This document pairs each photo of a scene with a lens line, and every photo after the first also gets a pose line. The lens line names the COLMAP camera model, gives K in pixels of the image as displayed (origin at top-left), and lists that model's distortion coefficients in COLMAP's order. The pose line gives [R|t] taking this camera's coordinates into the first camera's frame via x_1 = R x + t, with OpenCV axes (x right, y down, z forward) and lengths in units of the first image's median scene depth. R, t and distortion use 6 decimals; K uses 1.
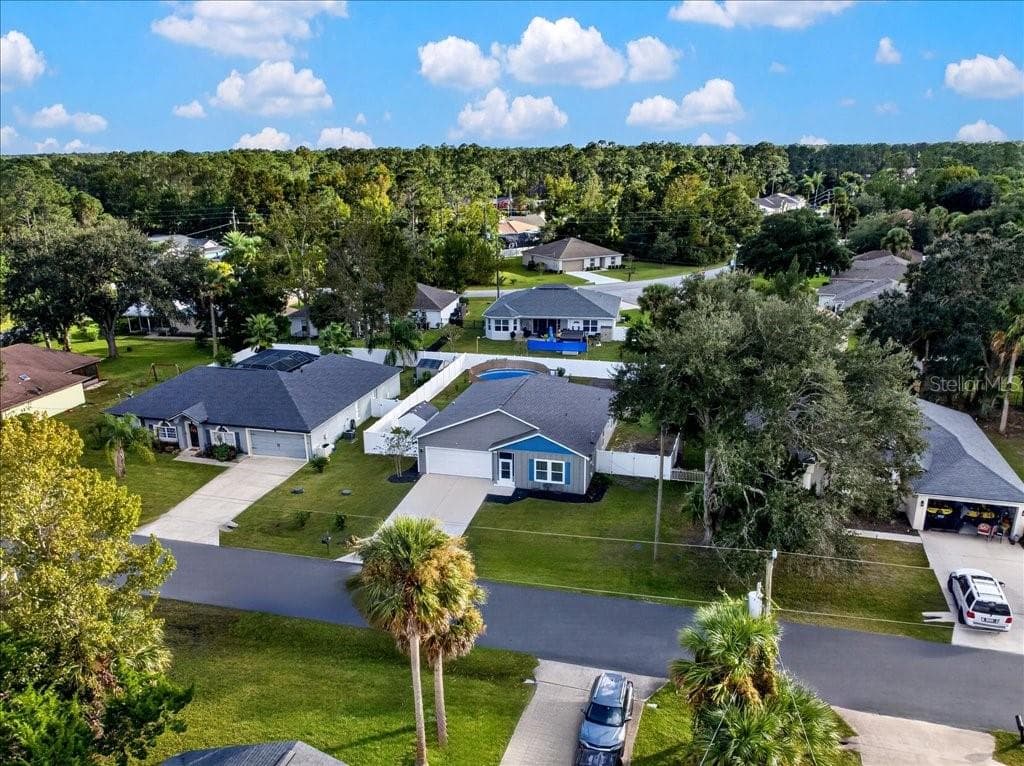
lens RADIAL K [[823.7, 0, 512.1], [0, 823.7, 460.7], [0, 0, 1]] dist [-0.003999, -0.002928]
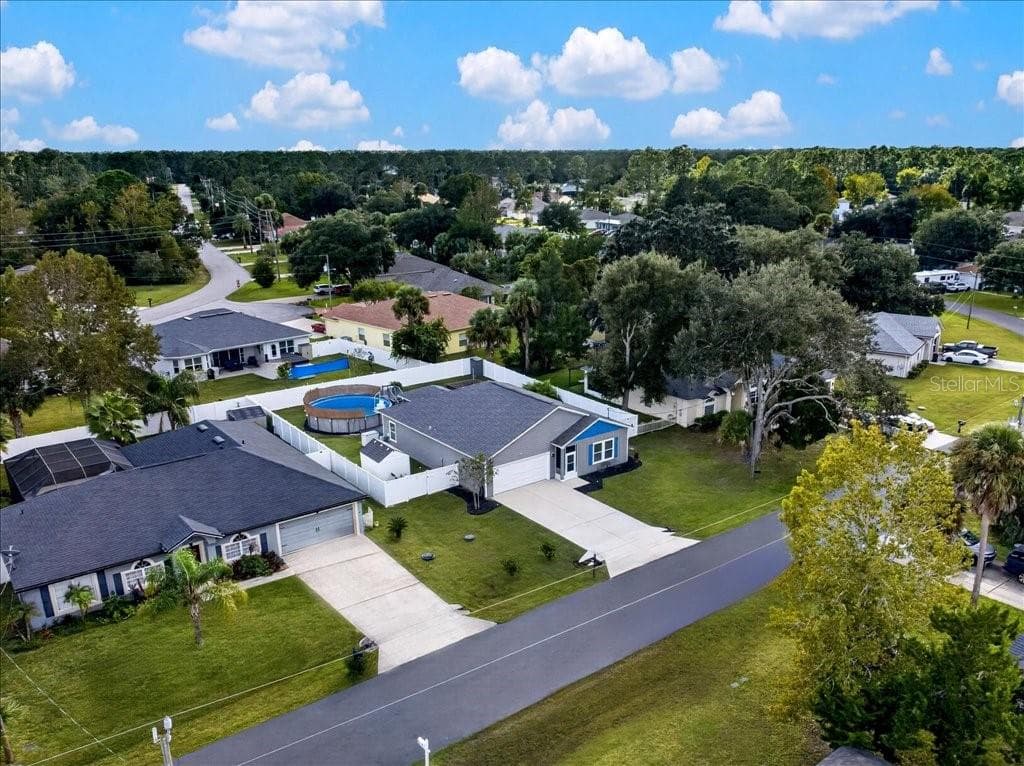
lens RADIAL K [[823.7, 0, 512.1], [0, 823.7, 460.7], [0, 0, 1]] dist [-0.003999, -0.002928]
pose [[0.609946, -0.275661, 0.742952, -0.585655], [0.287057, 0.950731, 0.117087, -0.095313], [-0.738623, 0.141853, 0.659025, 0.268444]]
